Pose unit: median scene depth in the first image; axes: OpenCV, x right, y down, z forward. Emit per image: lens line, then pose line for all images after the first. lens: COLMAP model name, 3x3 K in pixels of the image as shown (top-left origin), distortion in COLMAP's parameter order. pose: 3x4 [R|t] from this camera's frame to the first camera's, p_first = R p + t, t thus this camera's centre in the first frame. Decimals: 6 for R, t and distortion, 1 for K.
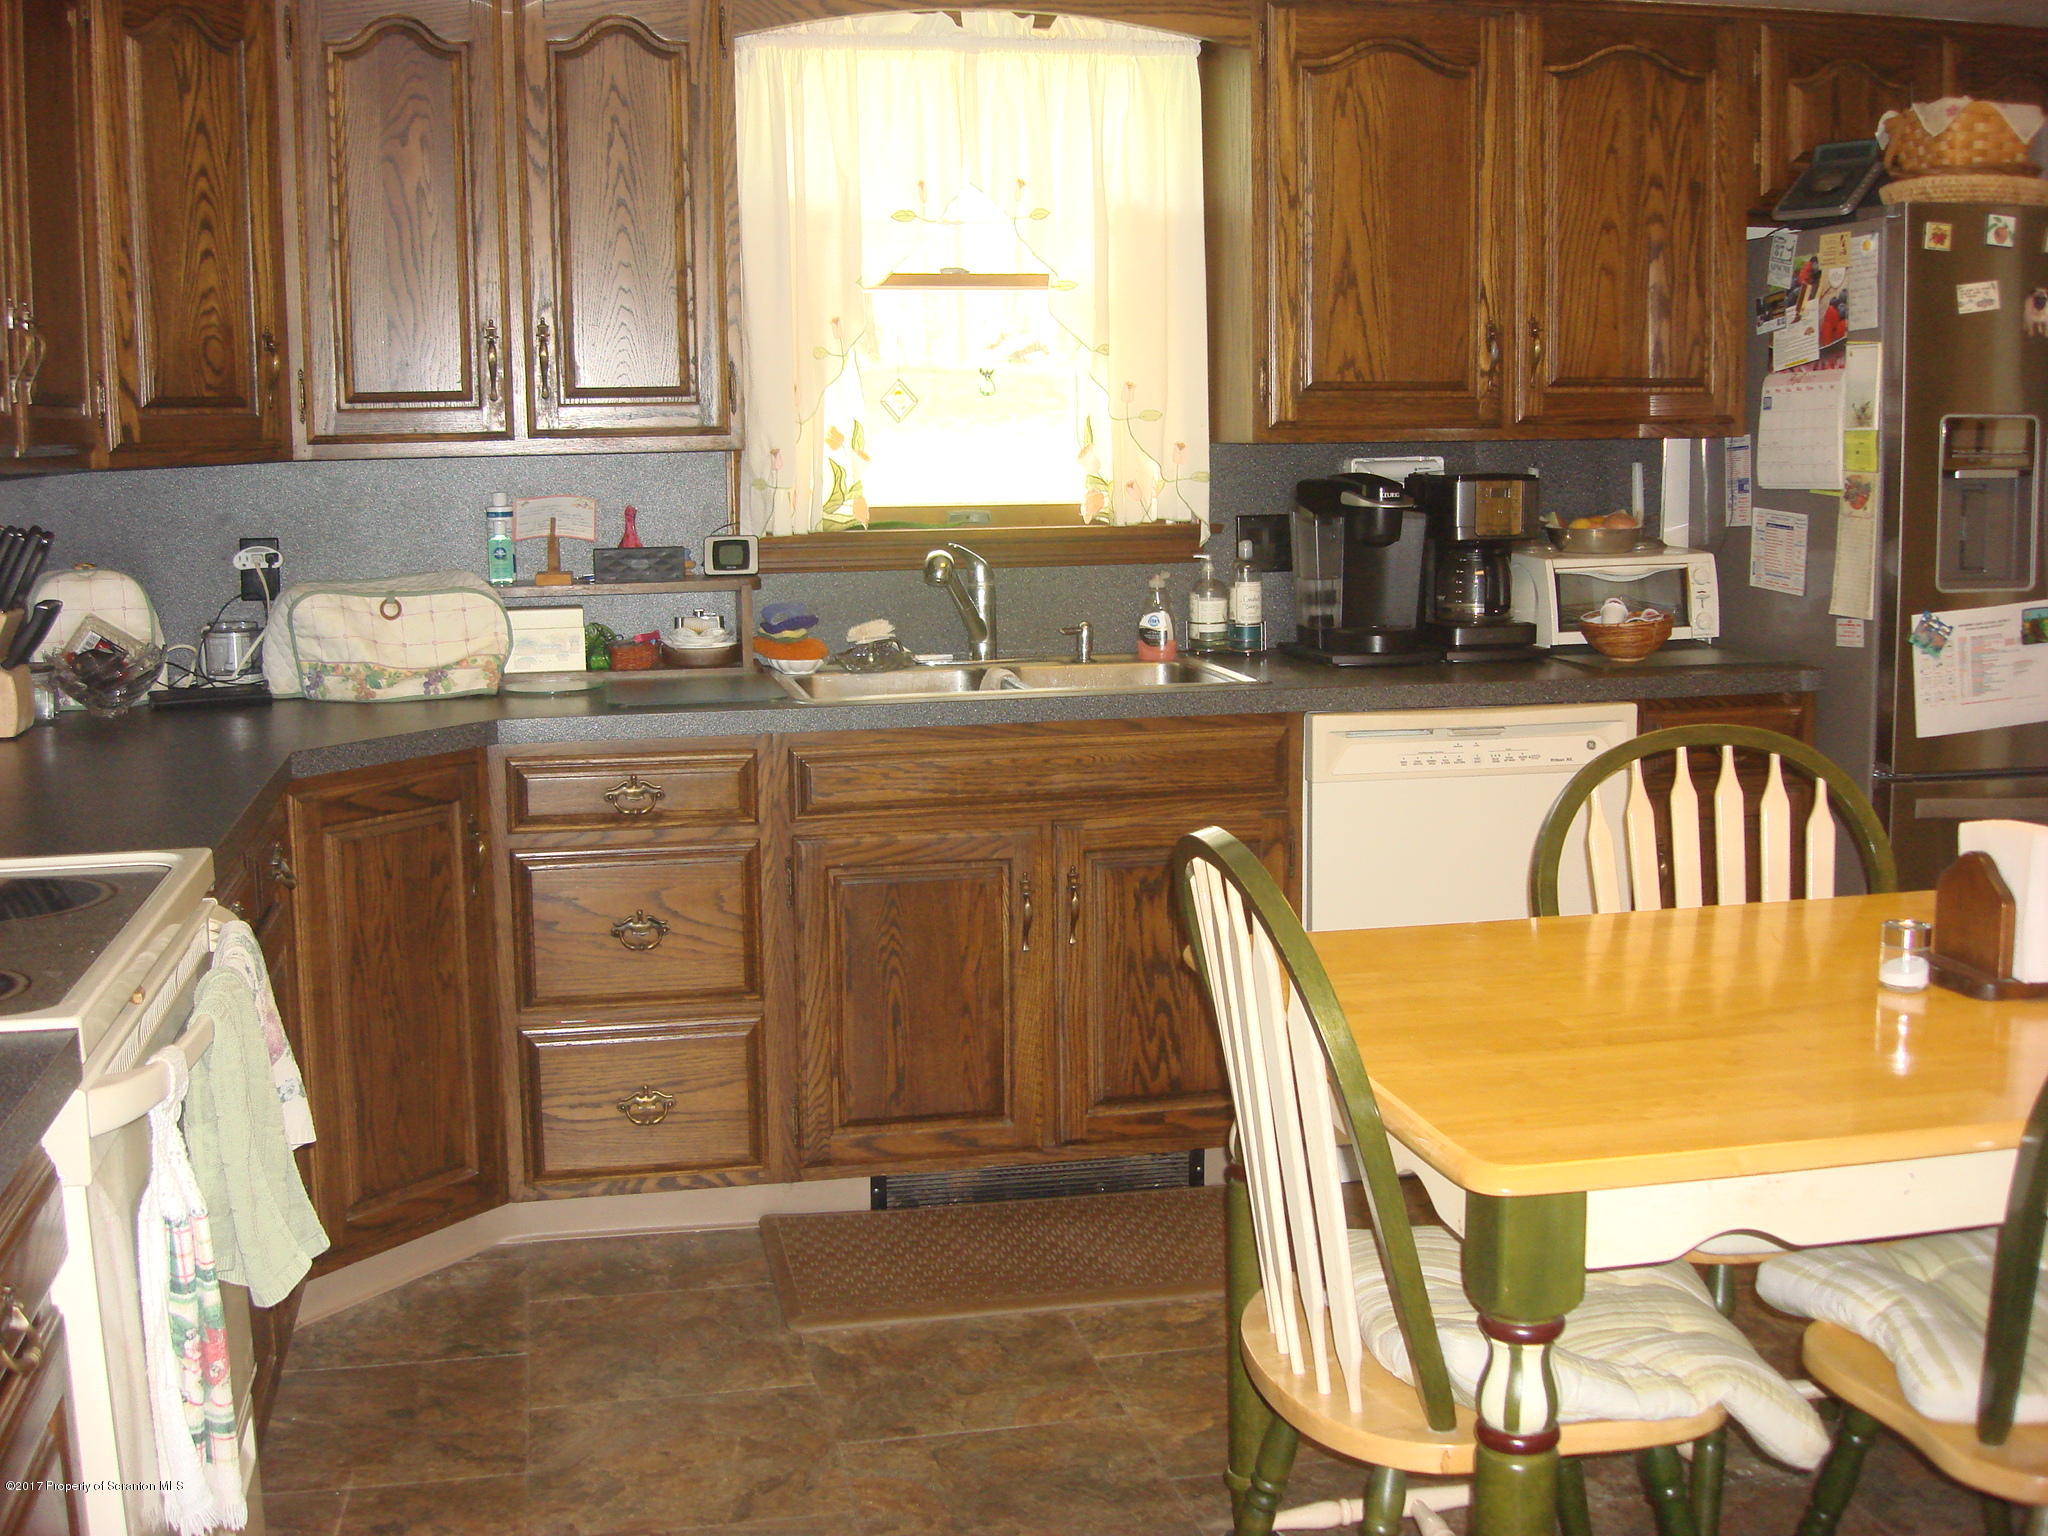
lens RADIAL K [[2281.4, 0, 1020.4], [0, 2281.4, 769.2], [0, 0, 1]] dist [-0.124535, 0.000000]
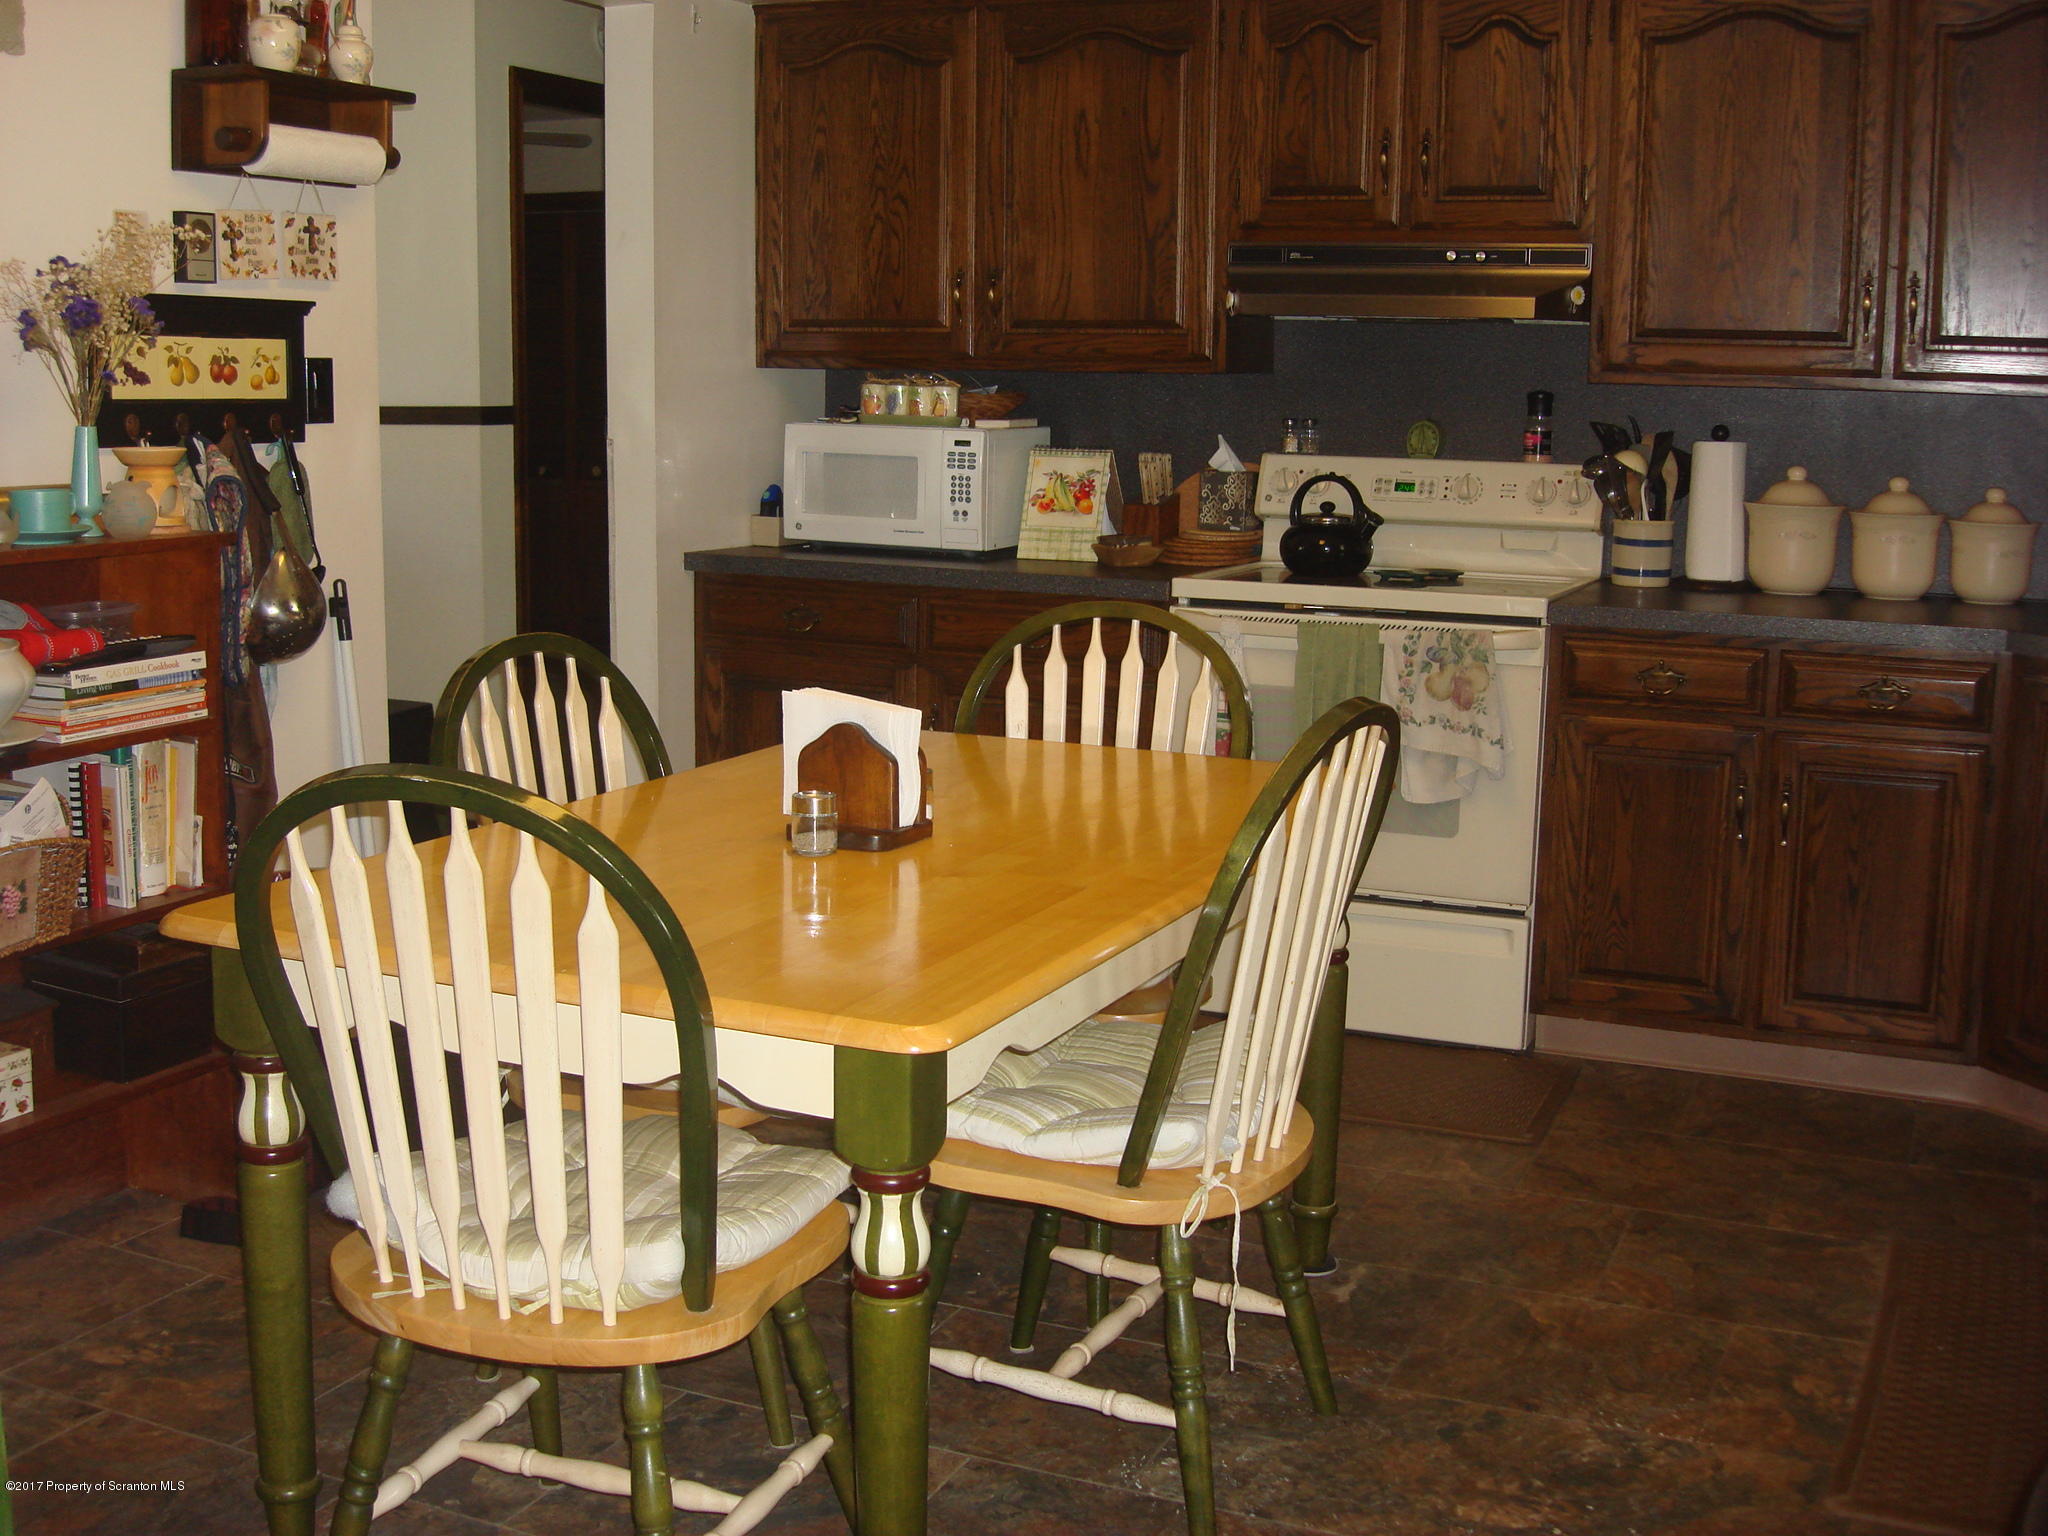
lens RADIAL K [[2281.4, 0, 1002.1], [0, 2281.4, 781.5], [0, 0, 1]] dist [-0.124535, 0.000000]
pose [[-0.597976, 0.145874, -0.788128, 0.912115], [-0.120107, 0.955888, 0.268053, -0.176450], [0.792464, 0.254949, -0.554078, 1.181150]]
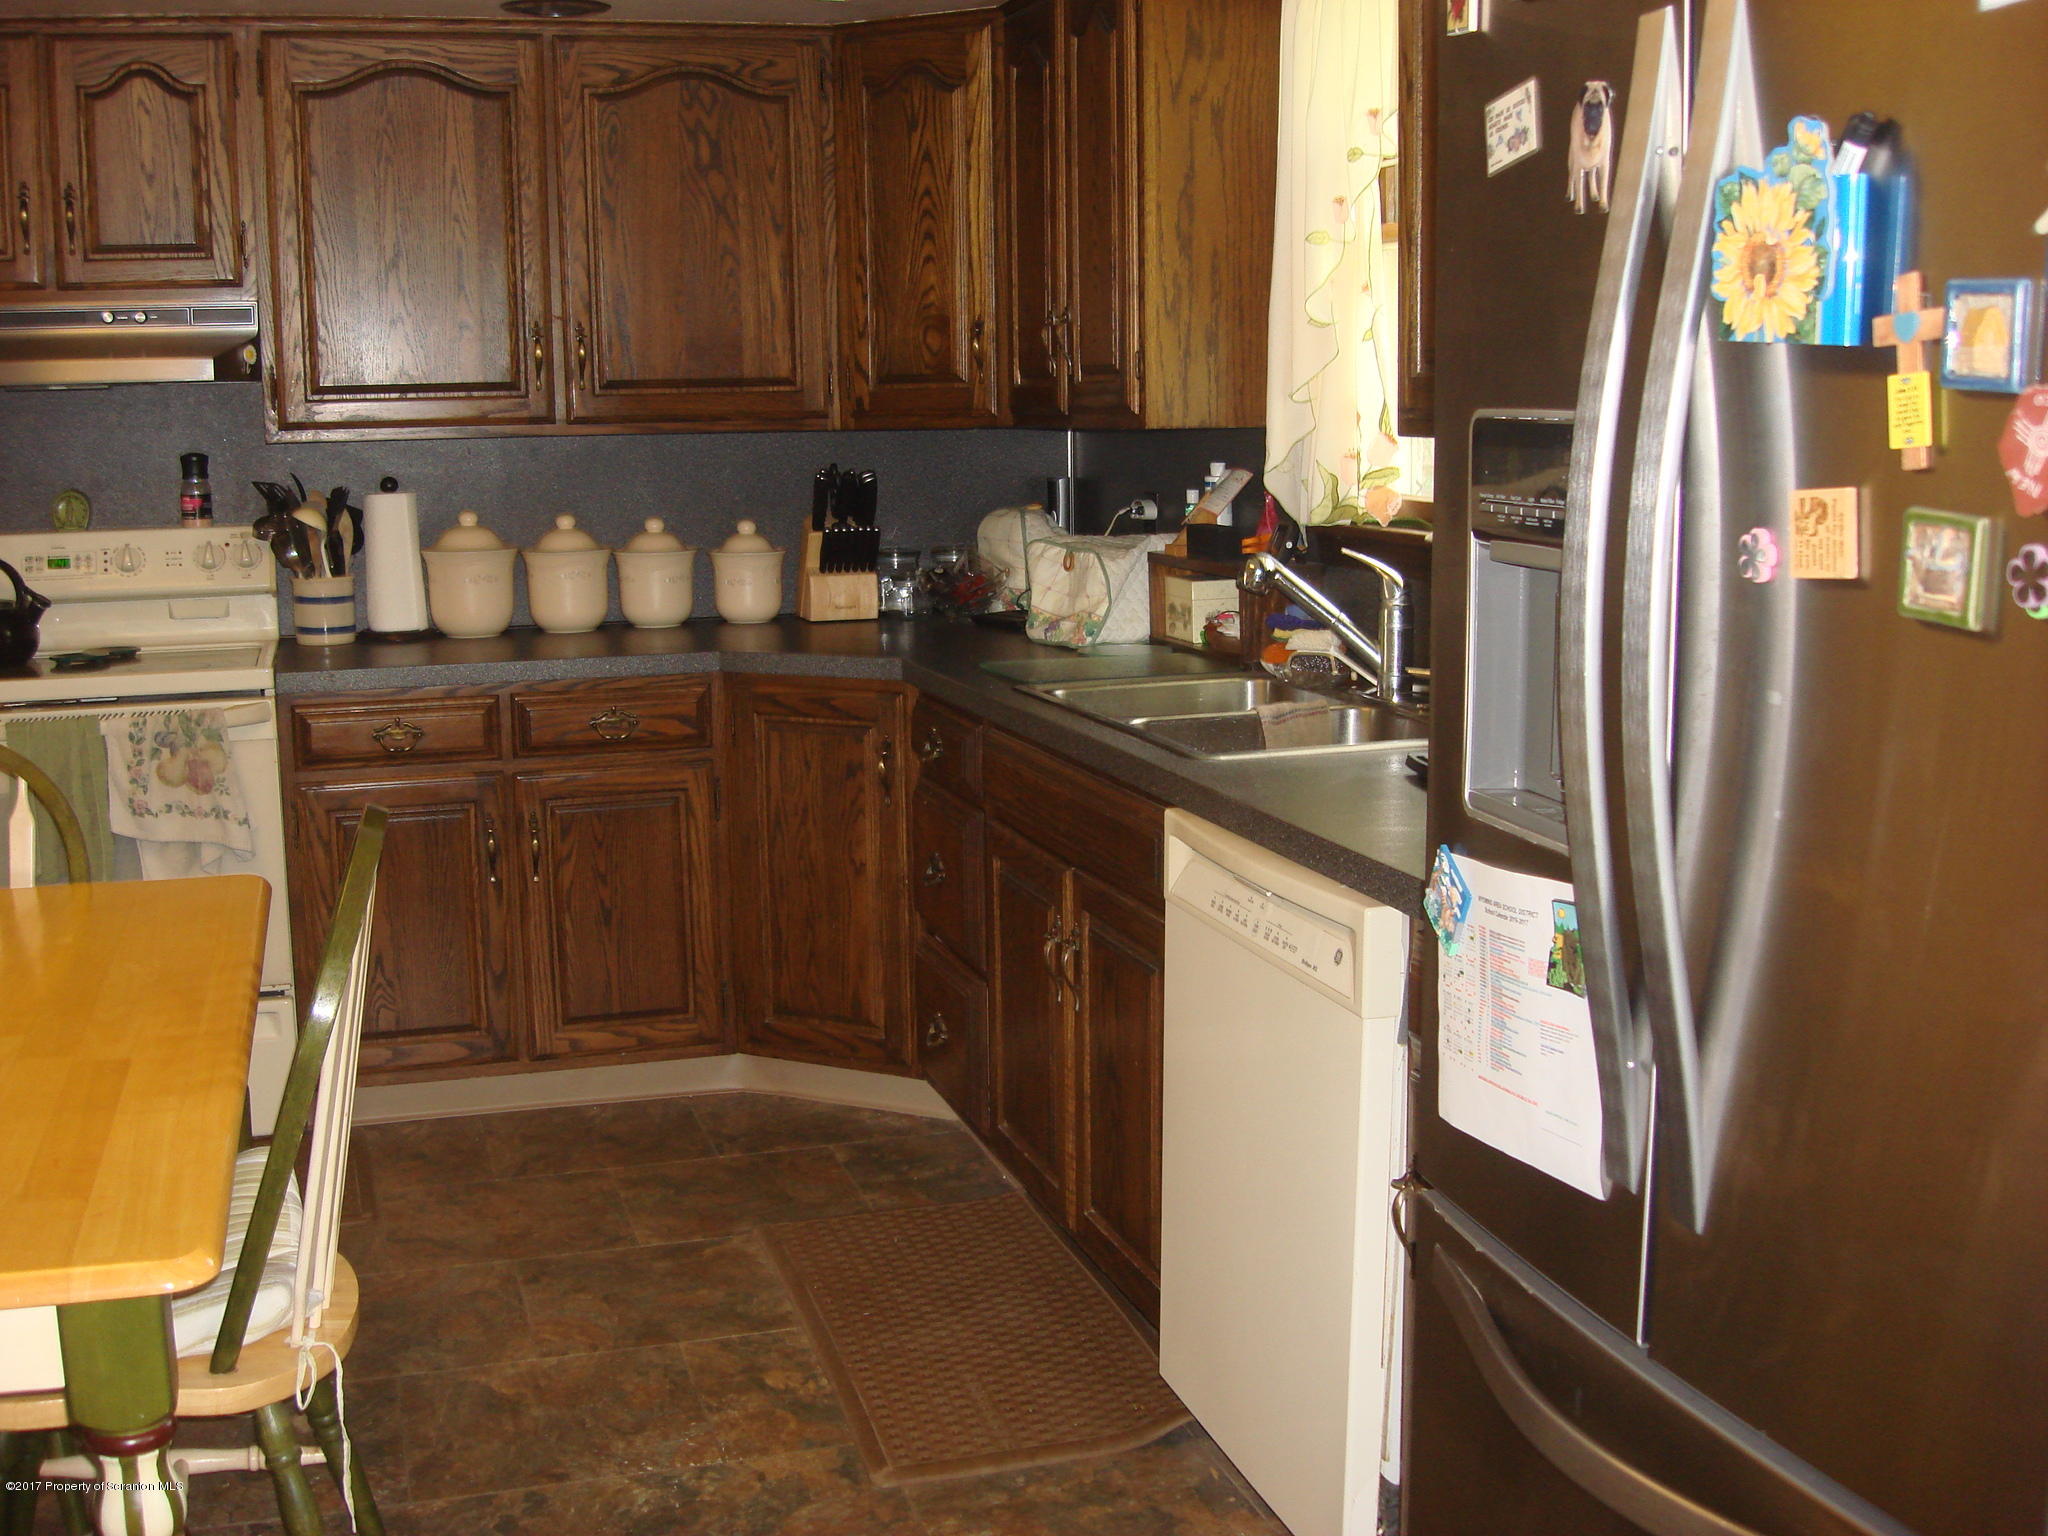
lens RADIAL K [[2281.4, 0, 1010.0], [0, 2281.4, 781.3], [0, 0, 1]] dist [-0.124535, 0.000000]
pose [[0.079646, 0.178627, -0.980688, 0.958356], [-0.131438, 0.977105, 0.167300, -0.168948], [0.988120, 0.115575, 0.101301, 0.980332]]
